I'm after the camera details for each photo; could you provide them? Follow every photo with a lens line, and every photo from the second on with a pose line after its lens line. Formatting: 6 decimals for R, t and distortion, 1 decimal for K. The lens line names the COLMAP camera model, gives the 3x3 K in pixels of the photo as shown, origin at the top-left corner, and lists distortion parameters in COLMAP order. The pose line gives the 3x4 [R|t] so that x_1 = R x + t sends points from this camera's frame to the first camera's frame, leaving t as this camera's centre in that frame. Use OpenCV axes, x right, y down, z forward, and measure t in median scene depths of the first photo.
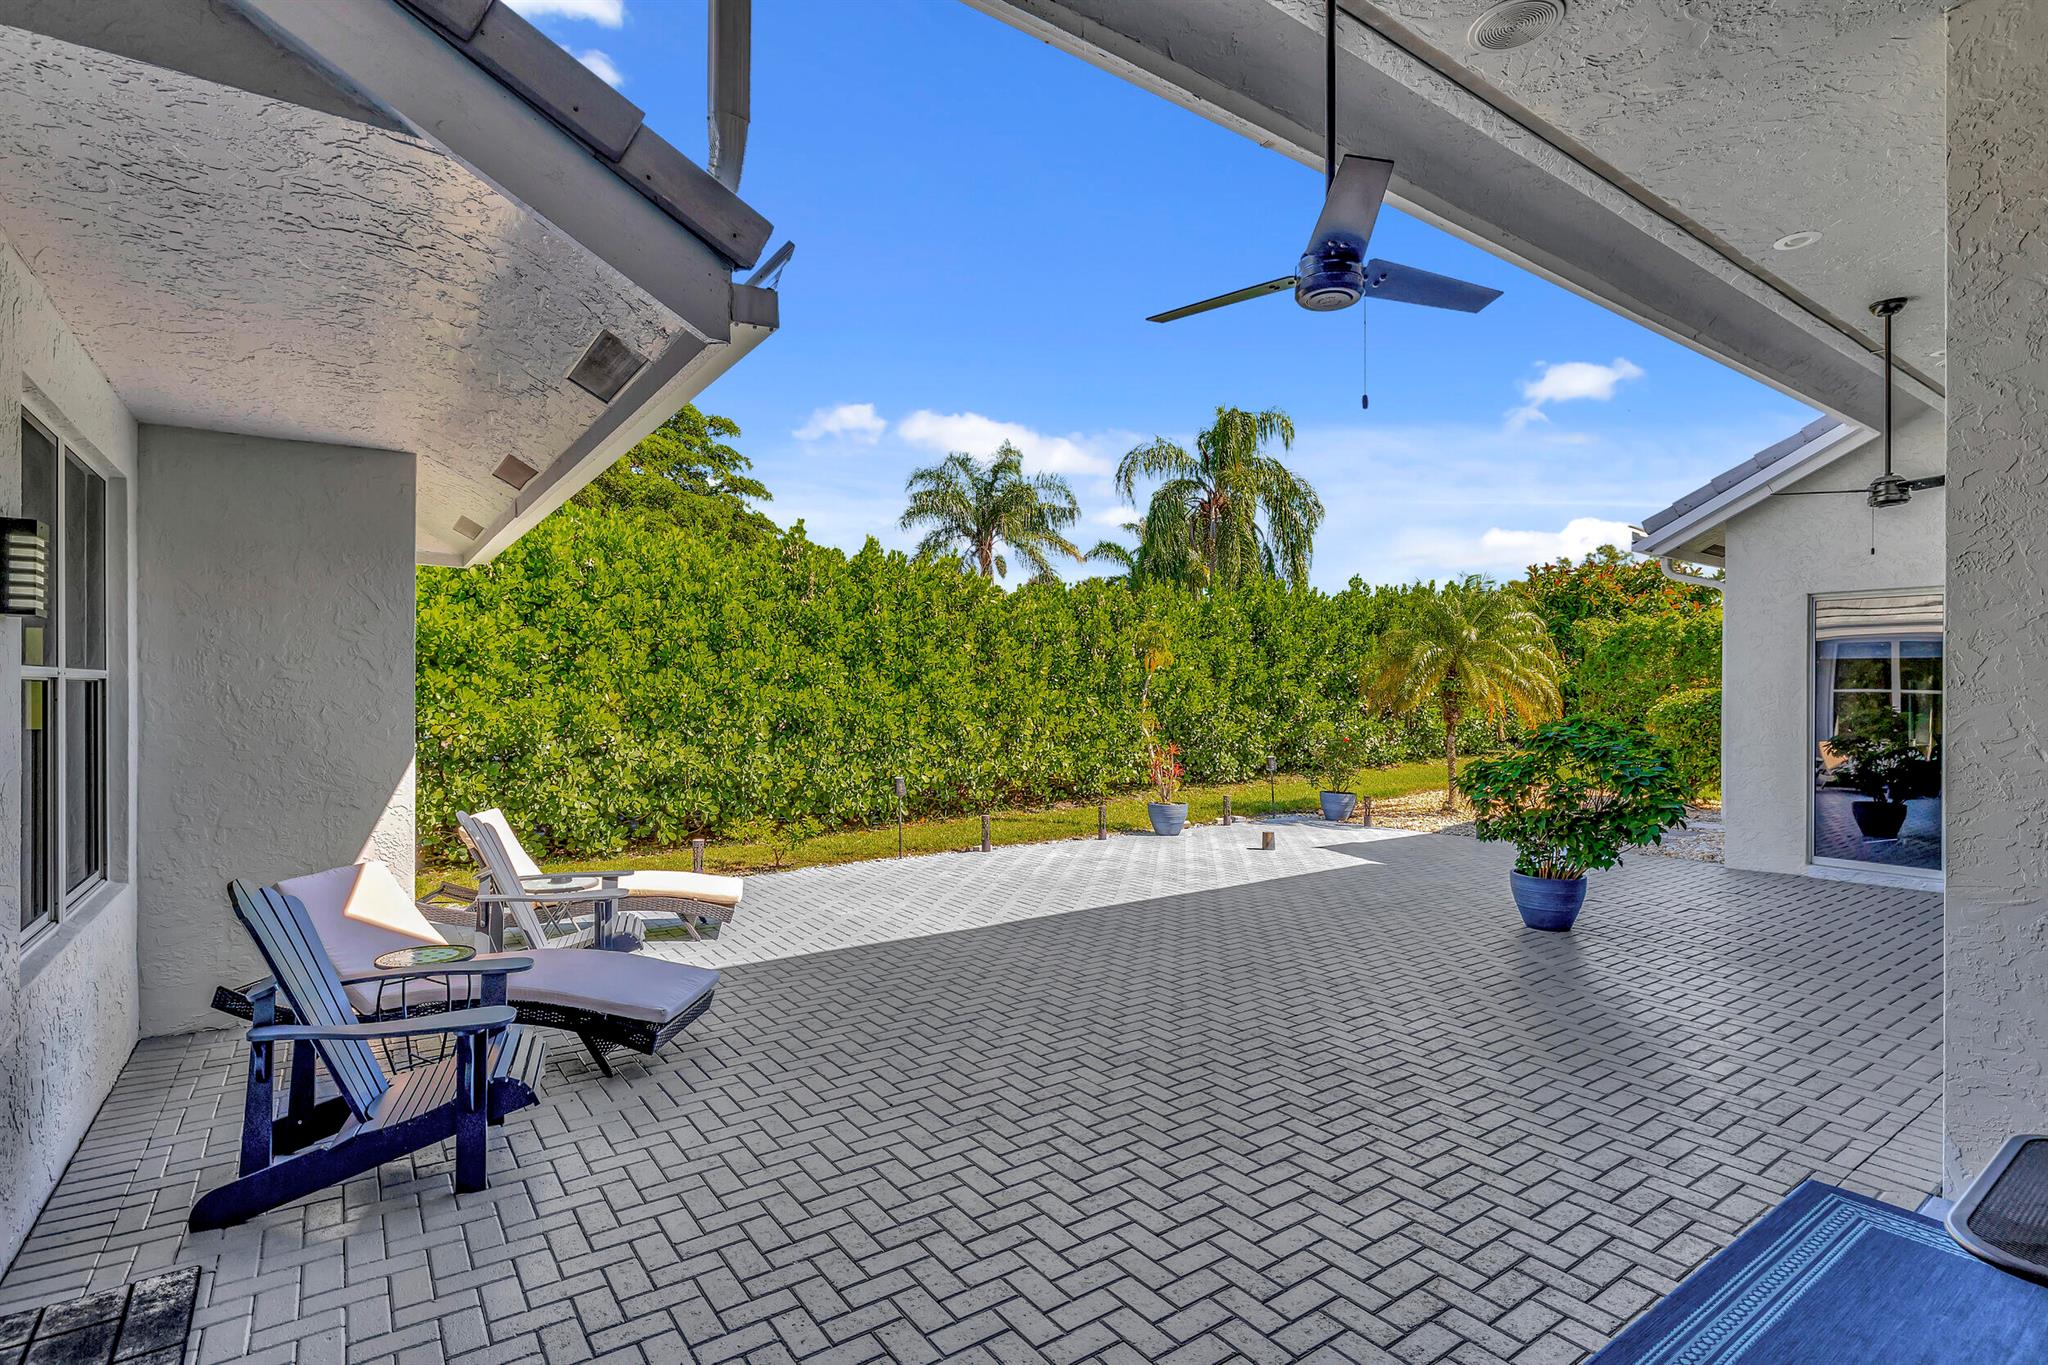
lens RADIAL K [[979.7, 0, 1024.0], [0, 979.7, 703.4], [0, 0, 1]] dist [-0.001626, -0.000036]
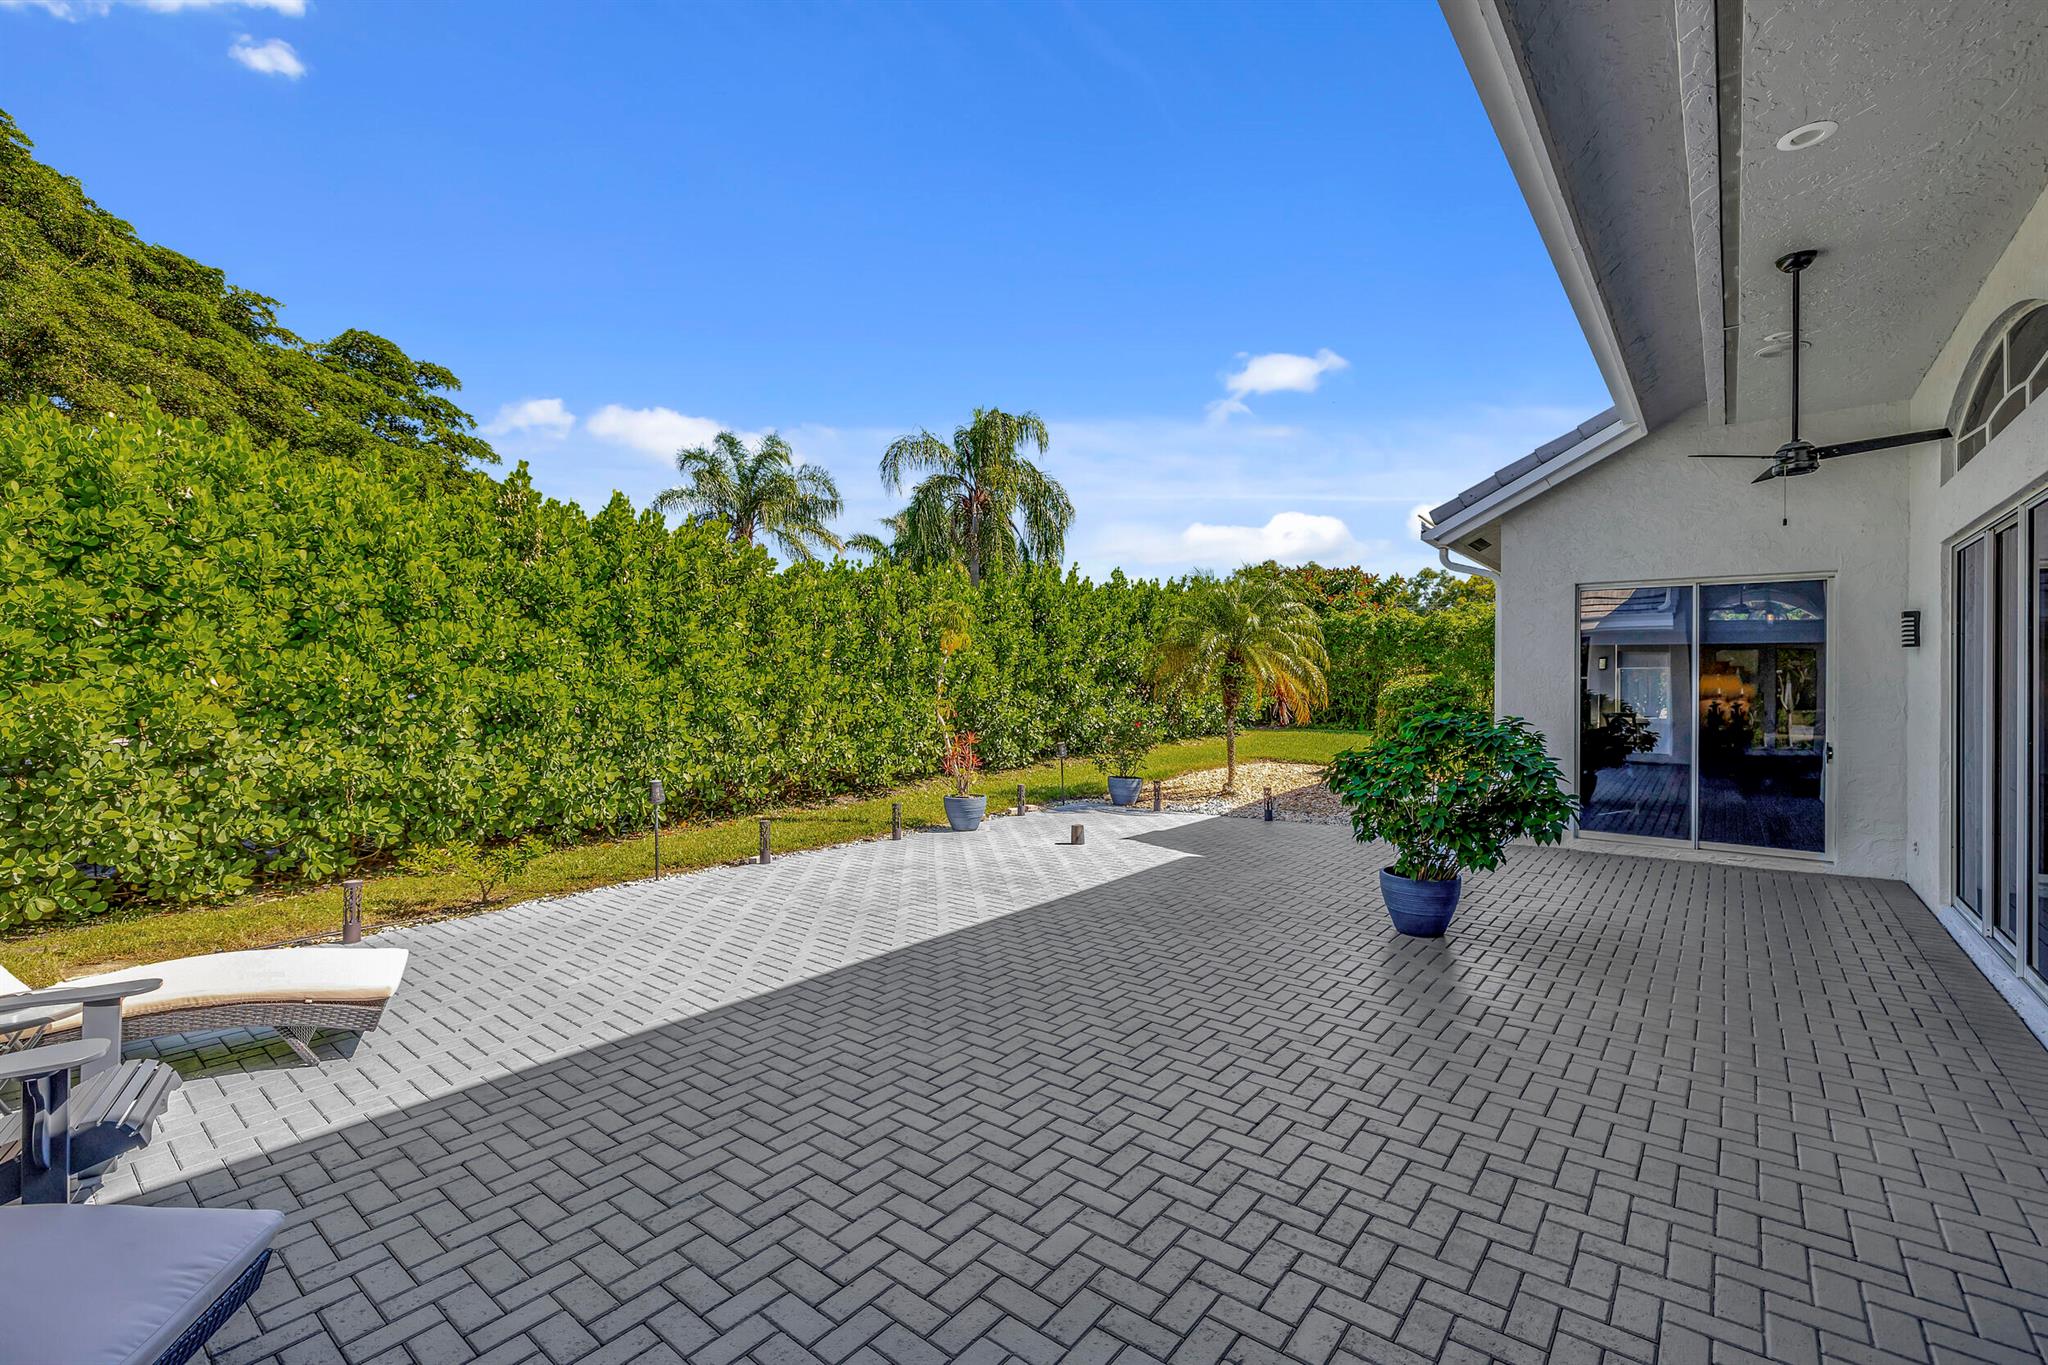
lens RADIAL K [[878.6, 0, 1024.9], [0, 878.6, 684.6], [0, 0, 1]] dist [0.002755, 0.000233]
pose [[0.962799, -0.001096, 0.270217, -0.025805], [0.002708, 0.999981, -0.005592, 0.000584], [-0.270206, 0.006115, 0.962783, 0.189191]]
